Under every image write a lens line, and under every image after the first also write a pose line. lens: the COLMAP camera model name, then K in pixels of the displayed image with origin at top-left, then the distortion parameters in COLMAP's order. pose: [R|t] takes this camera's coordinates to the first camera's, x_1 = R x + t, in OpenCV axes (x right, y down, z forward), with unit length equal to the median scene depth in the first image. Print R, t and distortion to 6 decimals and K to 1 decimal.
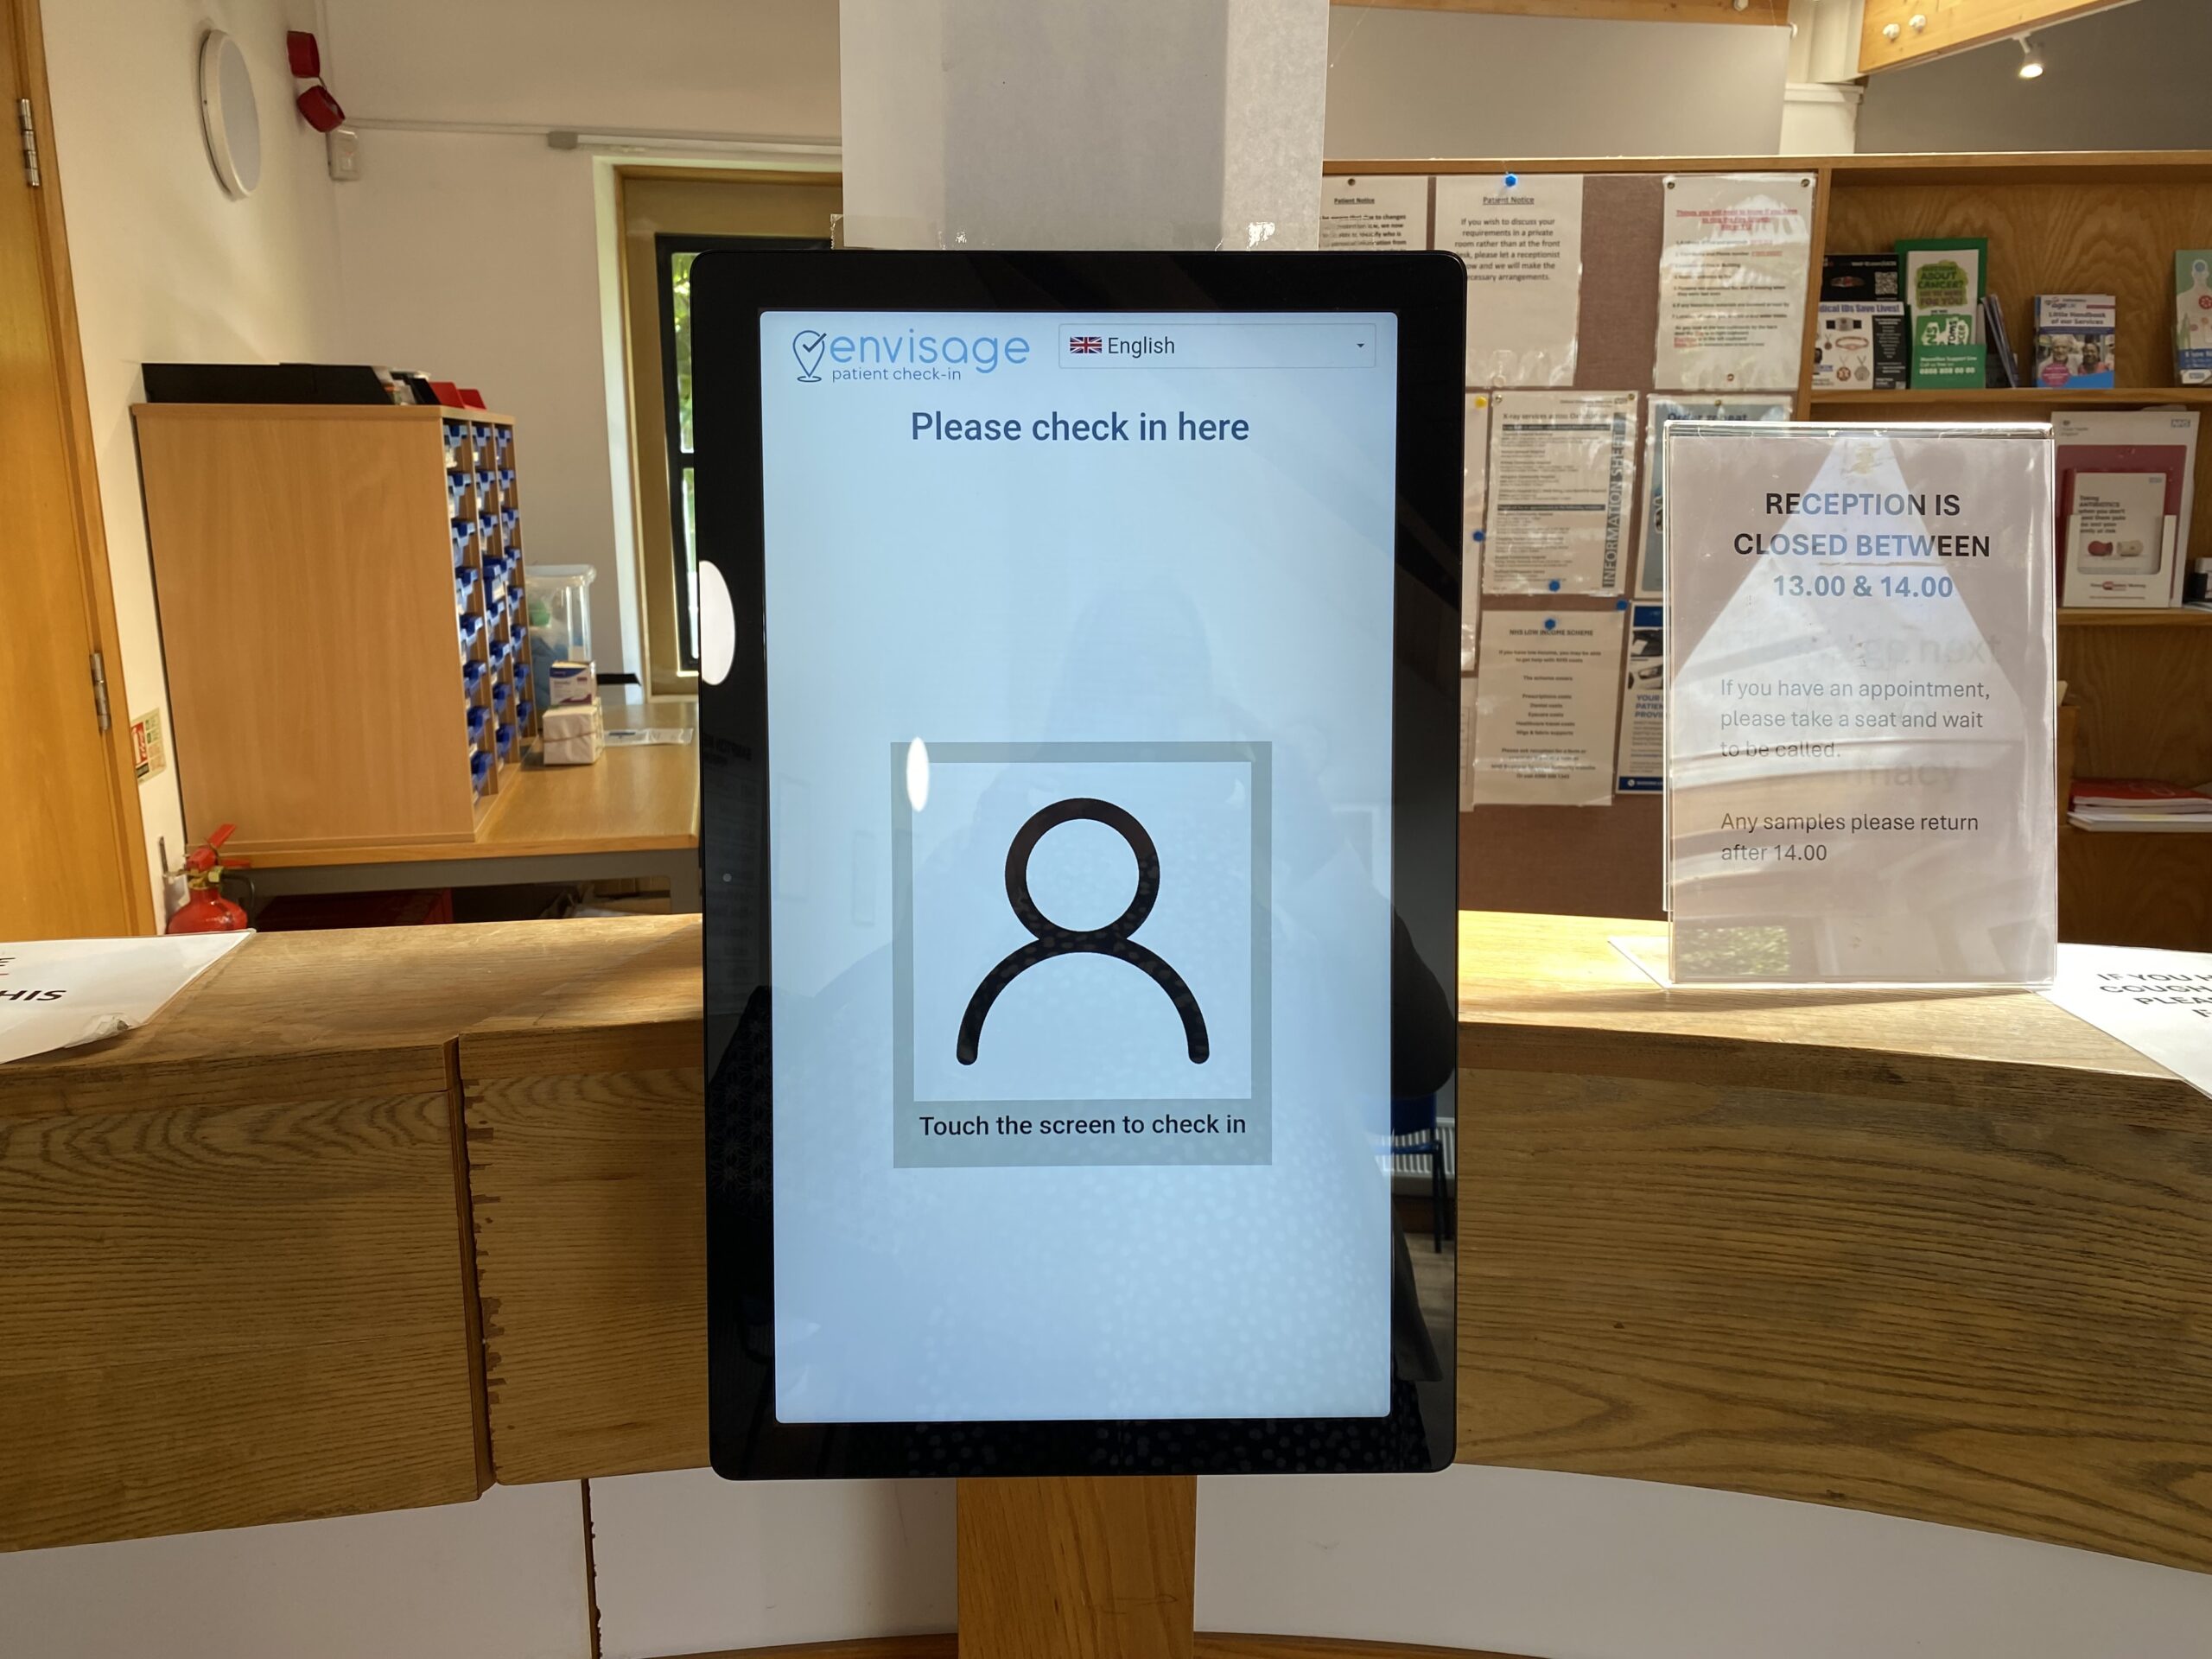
lens RADIAL K [[1671.5, 0, 1106.0], [0, 1671.5, 829.5], [0, 0, 1]] dist [0.003421, -0.003542]
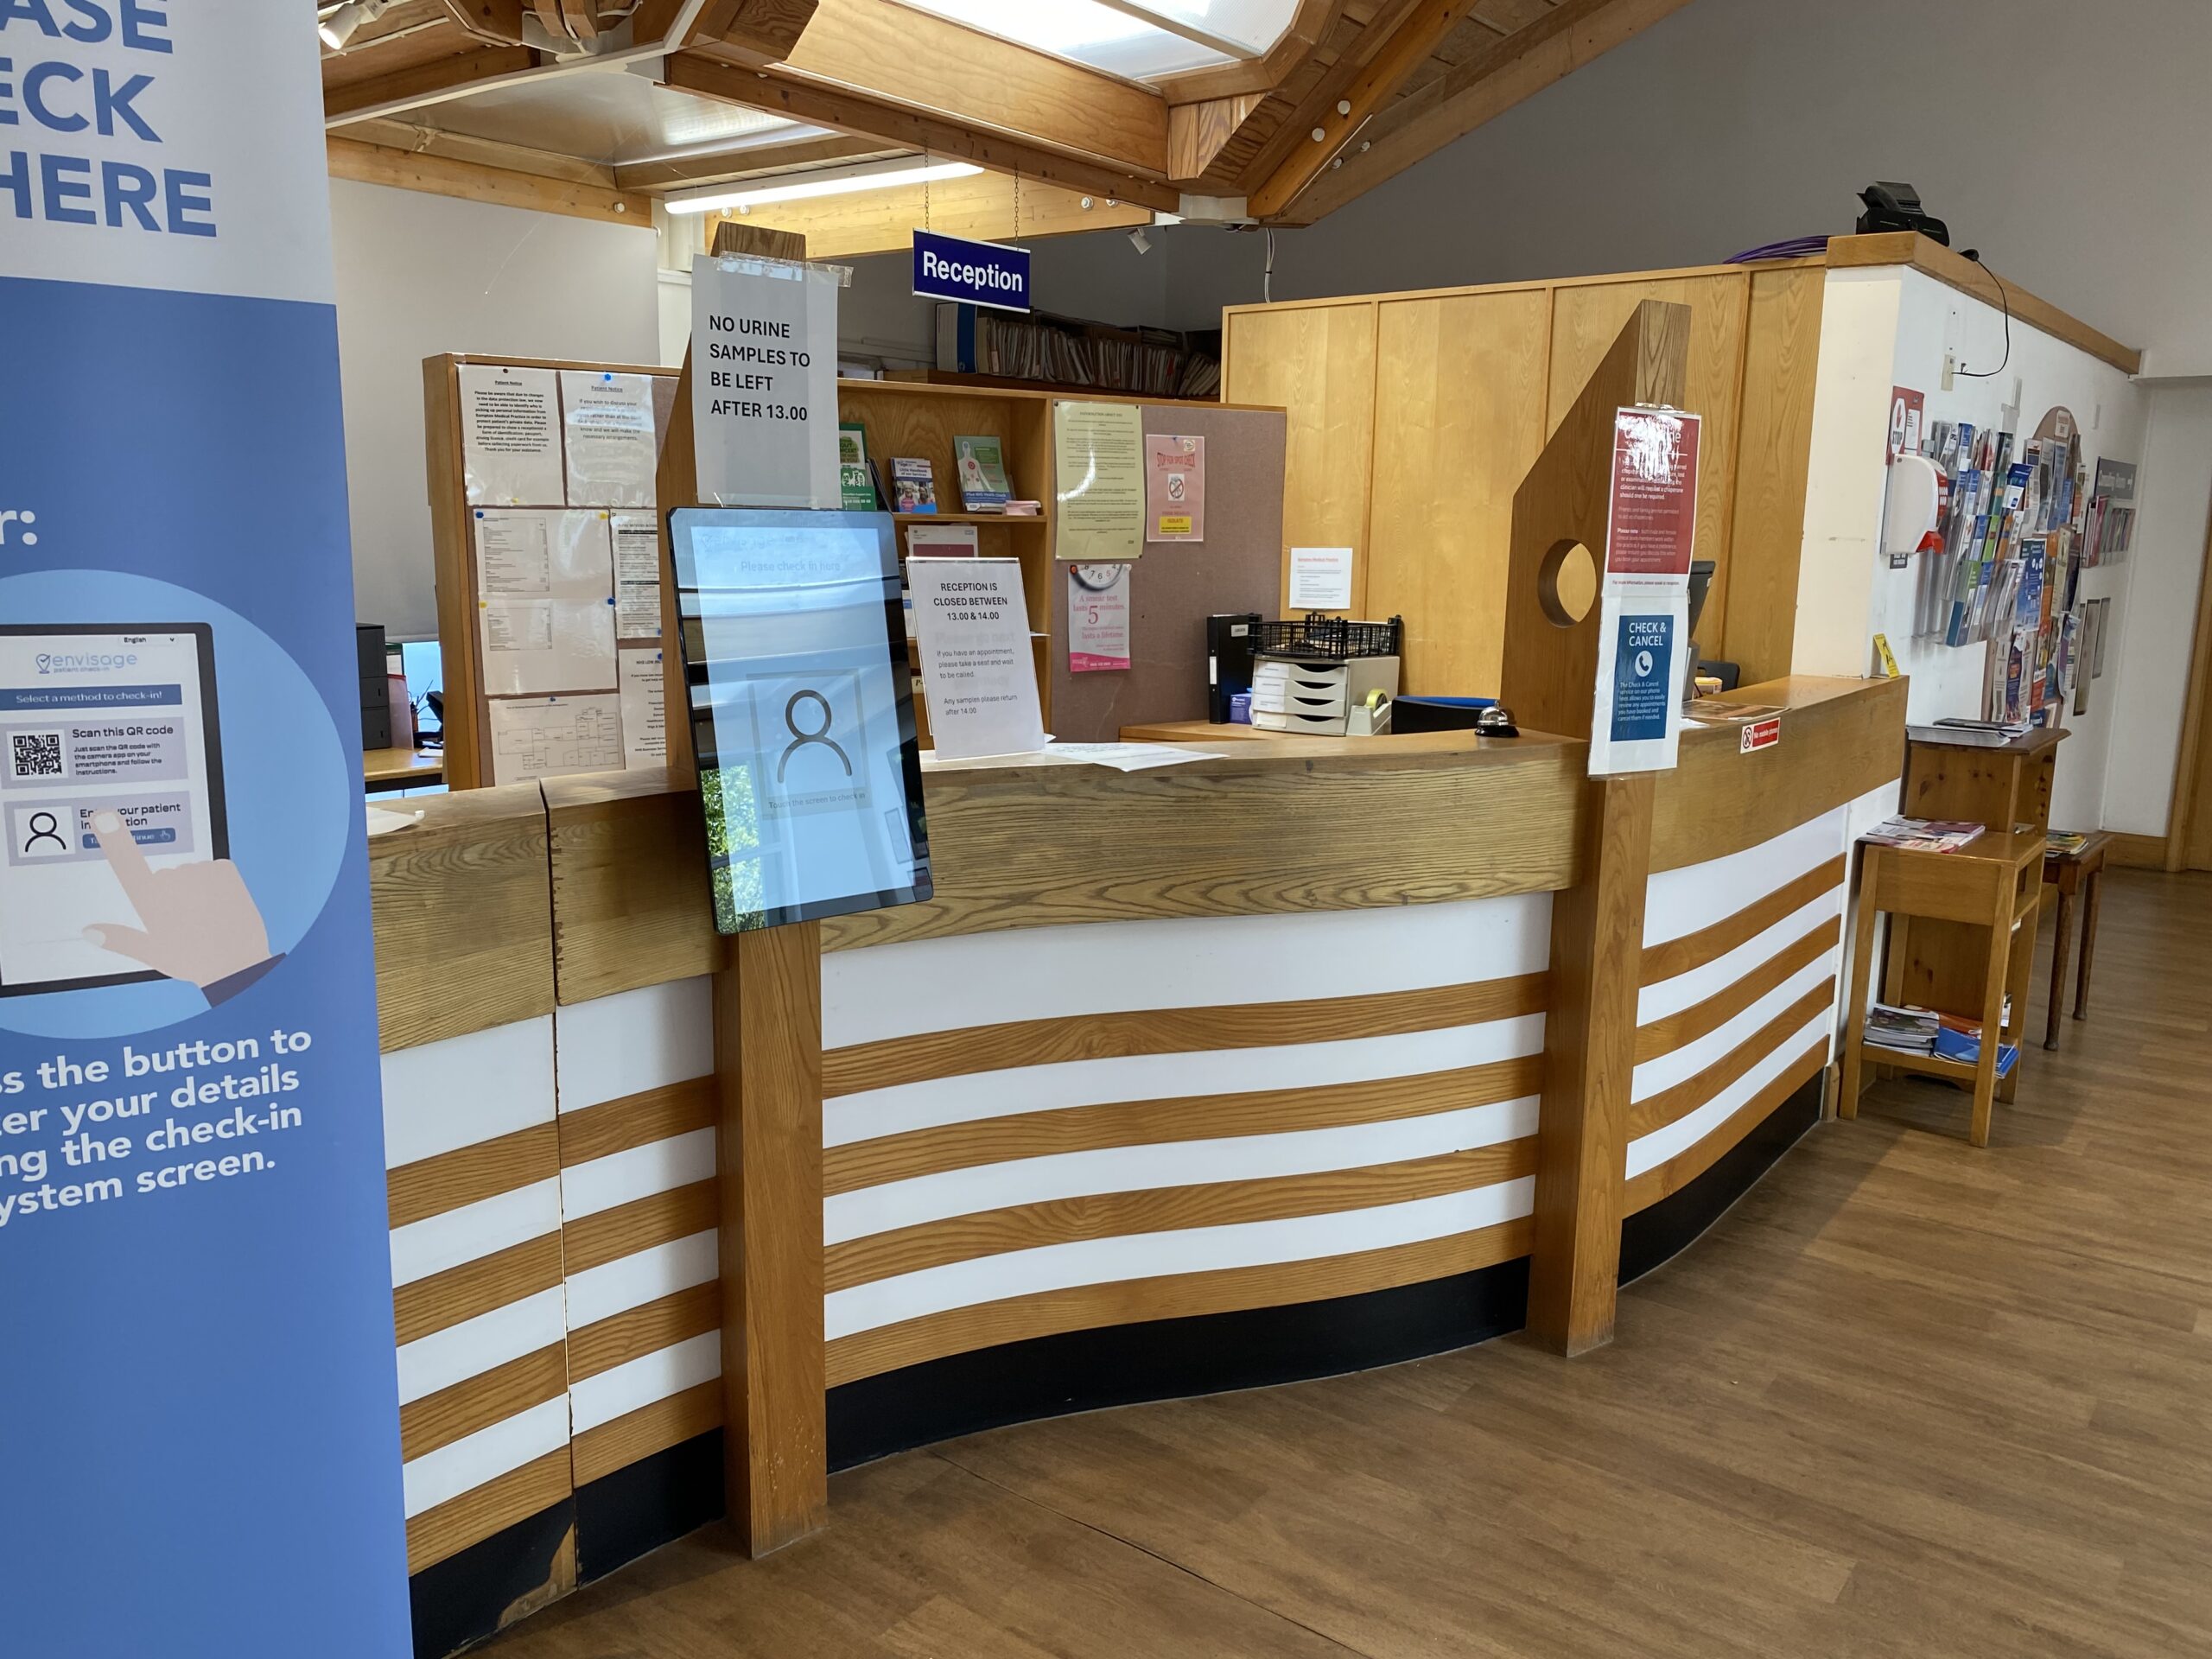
lens RADIAL K [[1671.5, 0, 1106.0], [0, 1671.5, 829.5], [0, 0, 1]] dist [0.003421, -0.003542]
pose [[0.761713, -0.104112, 0.639495, -1.285051], [0.126435, 0.991915, 0.010888, 0.219269], [-0.635458, 0.072562, 0.768718, -1.355657]]
